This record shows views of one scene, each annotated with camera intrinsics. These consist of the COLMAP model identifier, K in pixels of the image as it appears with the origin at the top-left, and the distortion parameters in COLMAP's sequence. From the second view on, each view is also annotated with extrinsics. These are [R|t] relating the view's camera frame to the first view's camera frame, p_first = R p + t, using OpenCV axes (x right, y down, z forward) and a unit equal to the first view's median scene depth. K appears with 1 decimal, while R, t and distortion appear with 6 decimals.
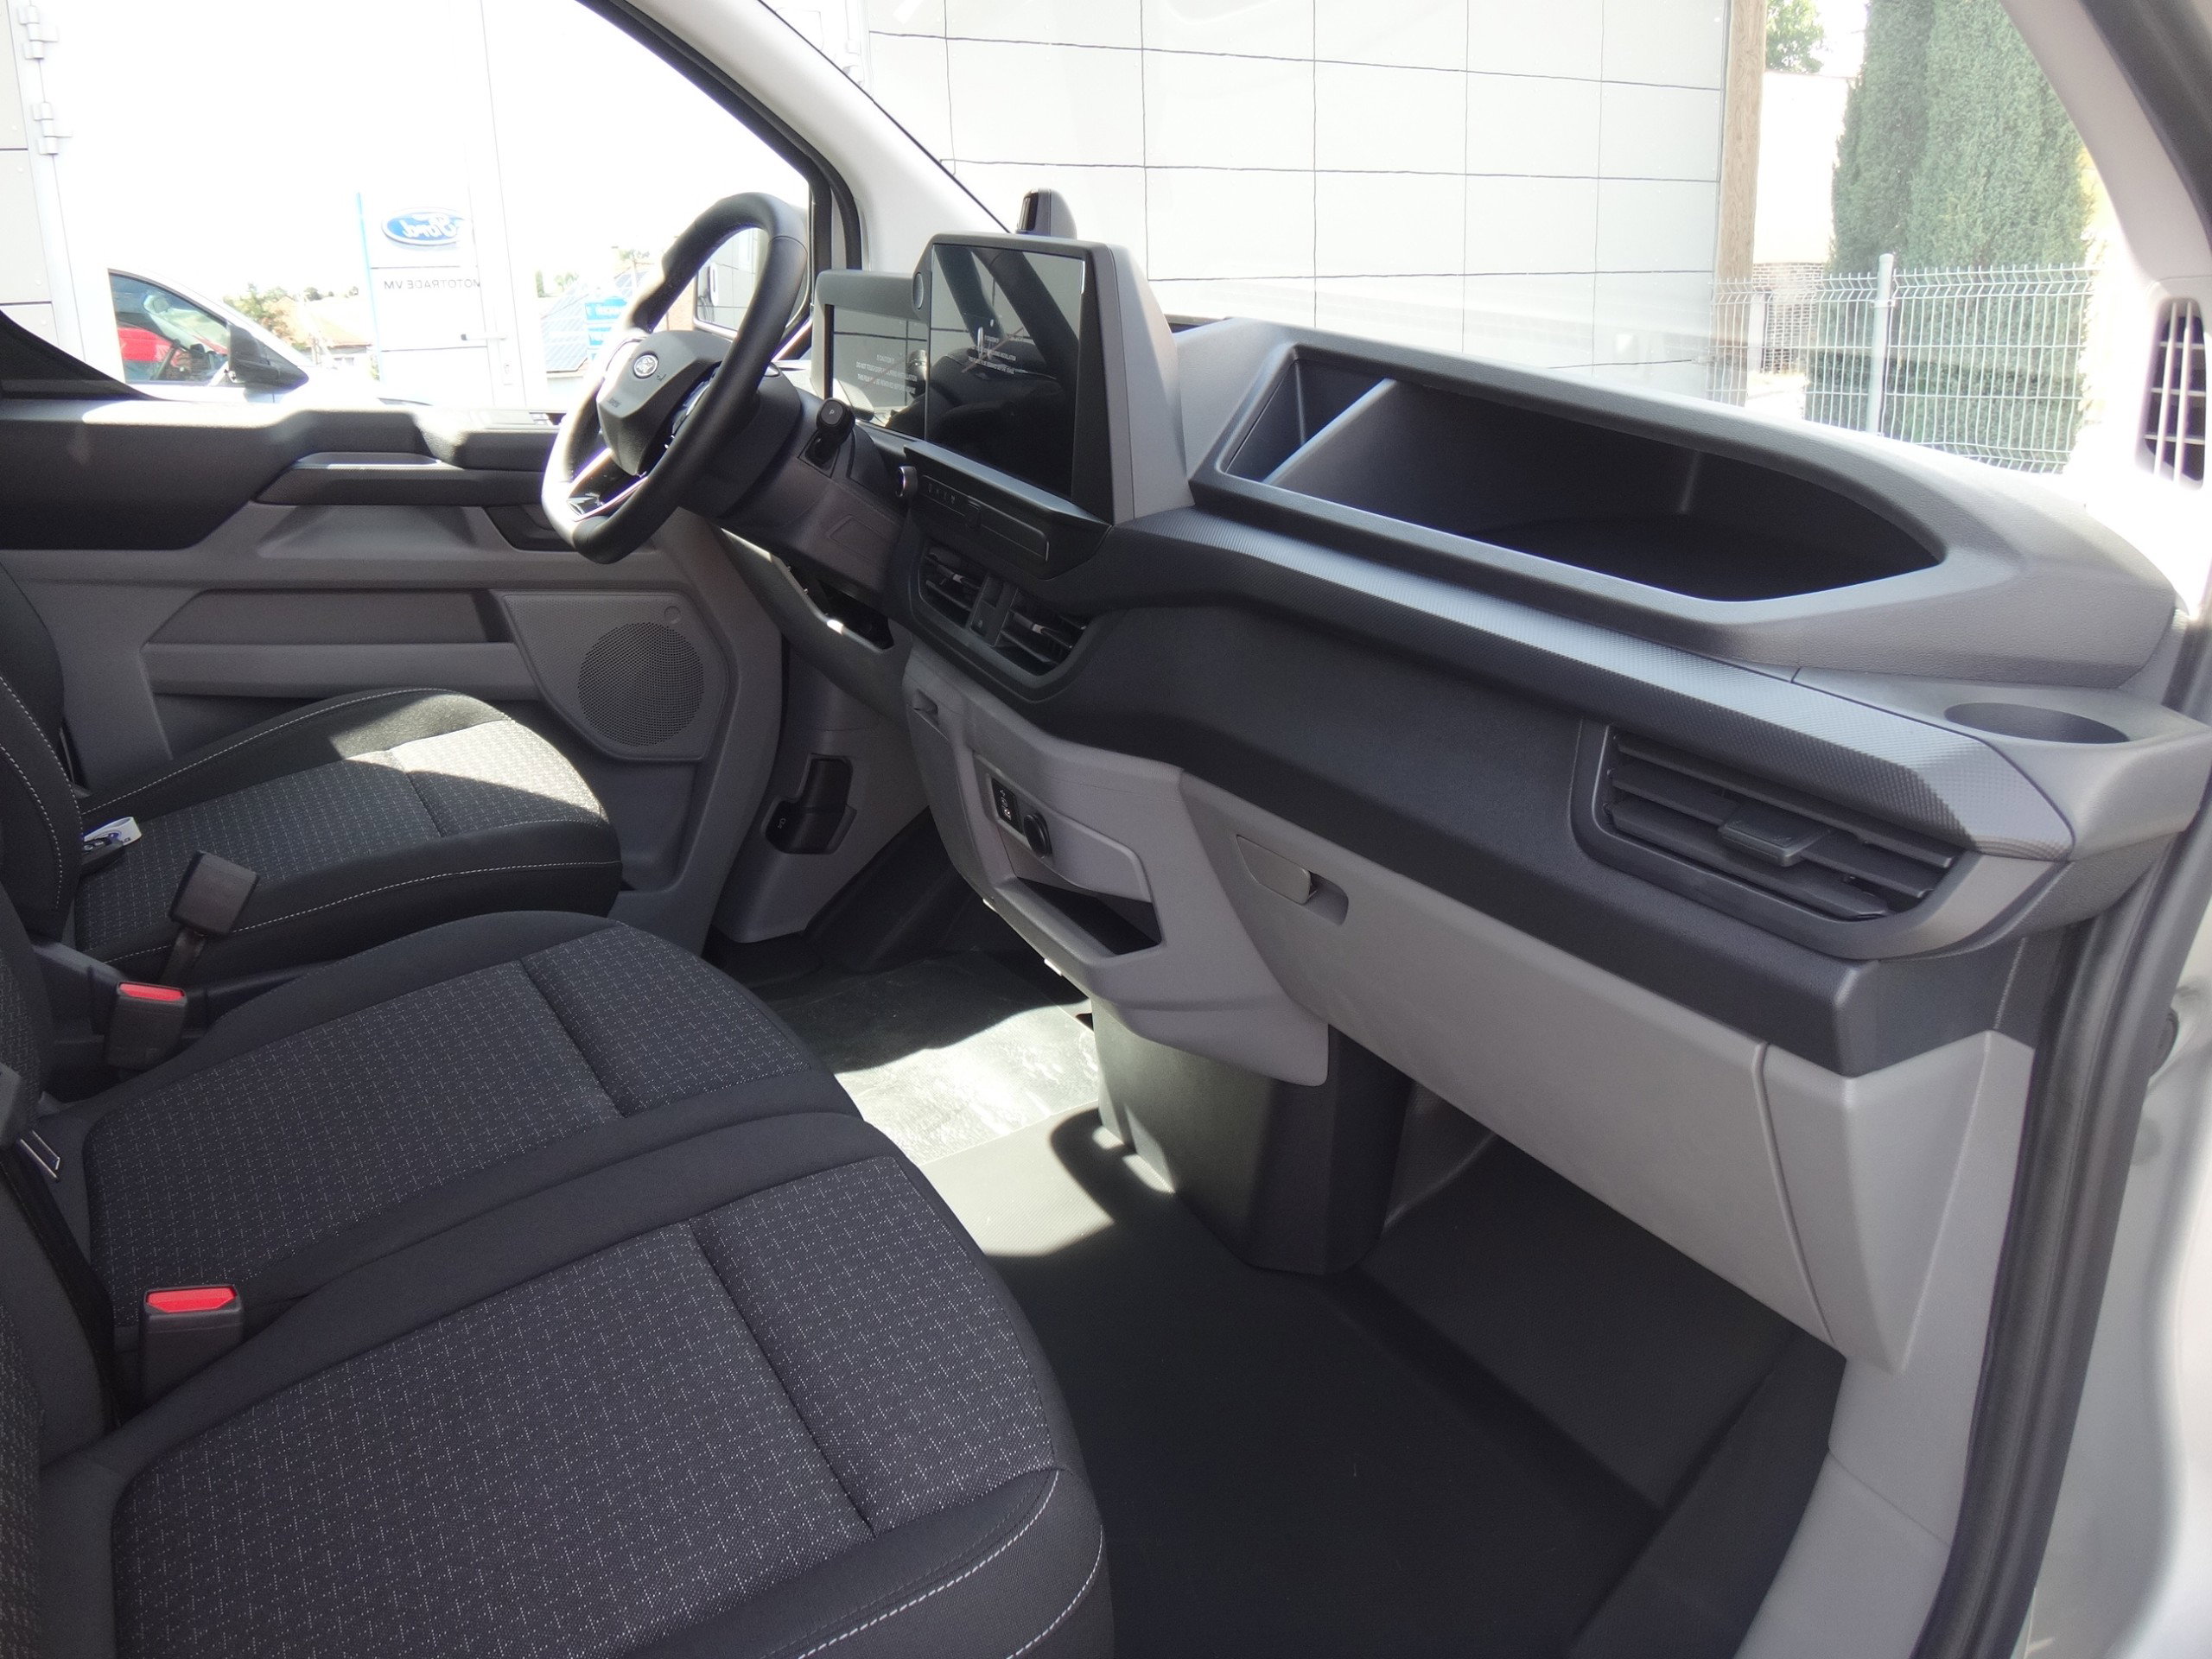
lens RADIAL K [[1660.4, 0, 1106.7], [0, 1660.4, 825.4], [0, 0, 1]] dist [-0.042901, -0.025931]
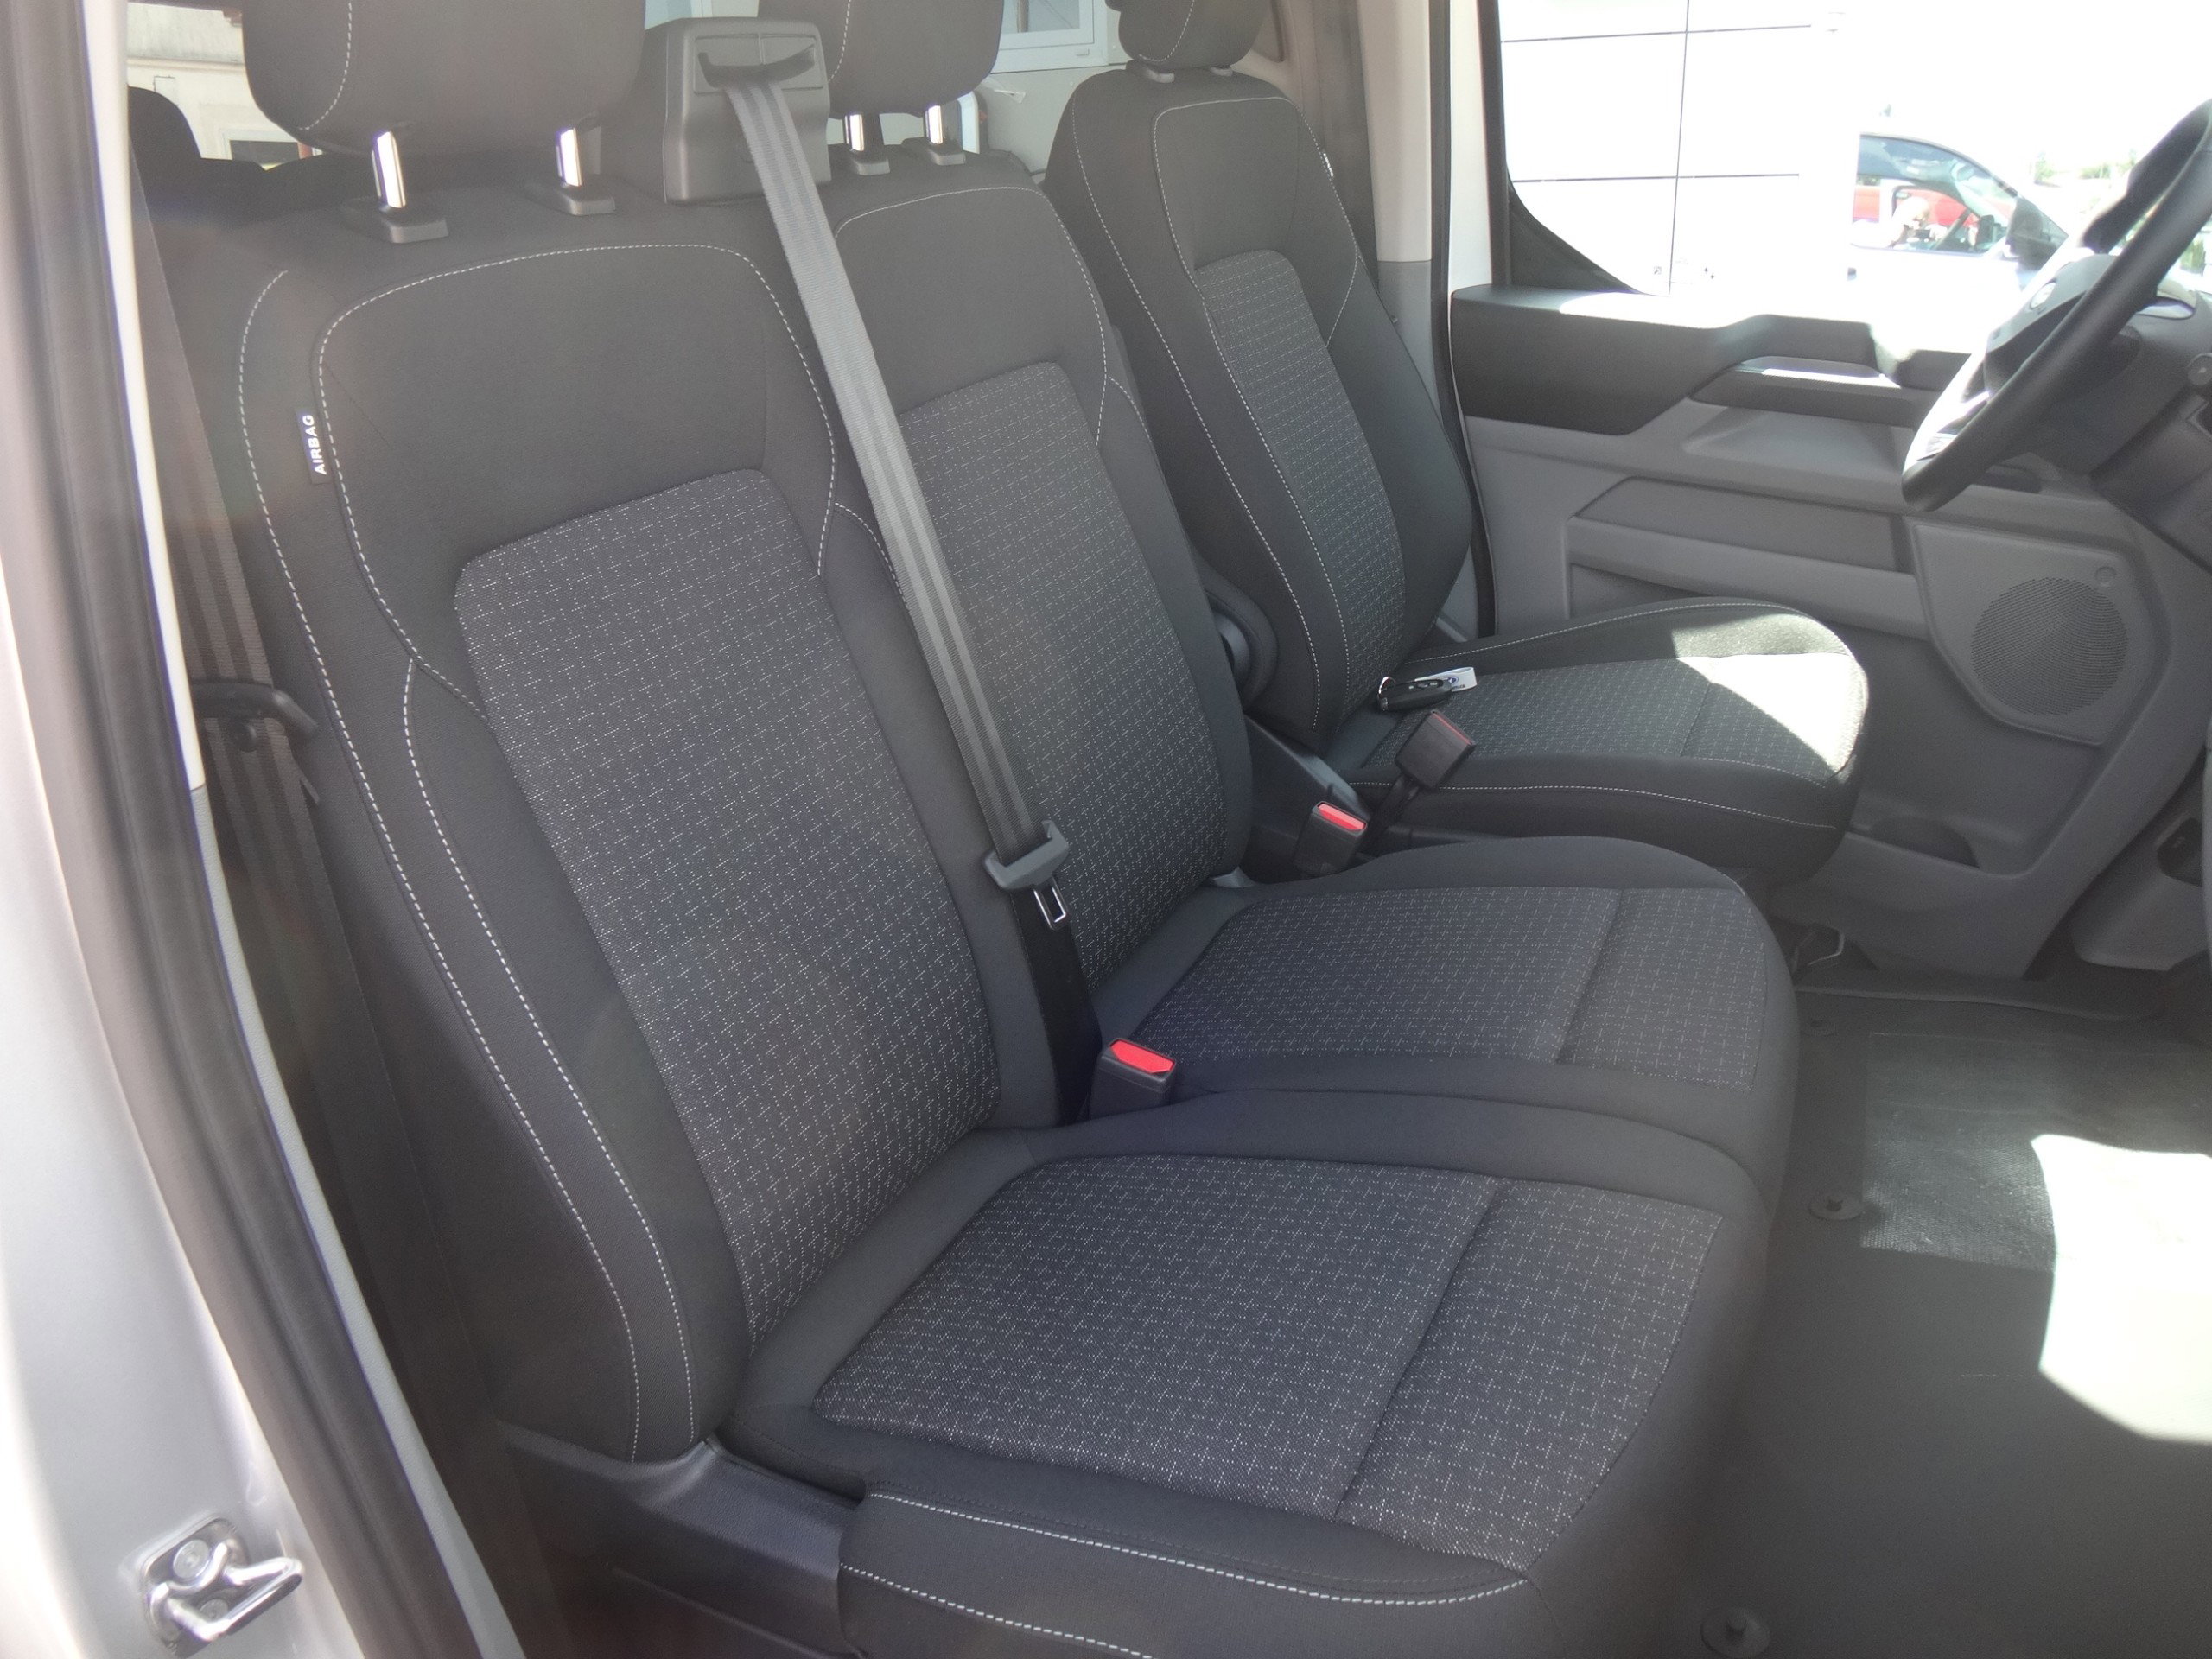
lens RADIAL K [[1660.4, 0, 1110.4], [0, 1660.4, 835.7], [0, 0, 1]] dist [-0.042901, -0.025931]
pose [[0.573420, 0.285670, -0.767843, 0.153313], [-0.225150, 0.956099, 0.187569, -0.045535], [0.787716, 0.065324, 0.612565, 0.084516]]
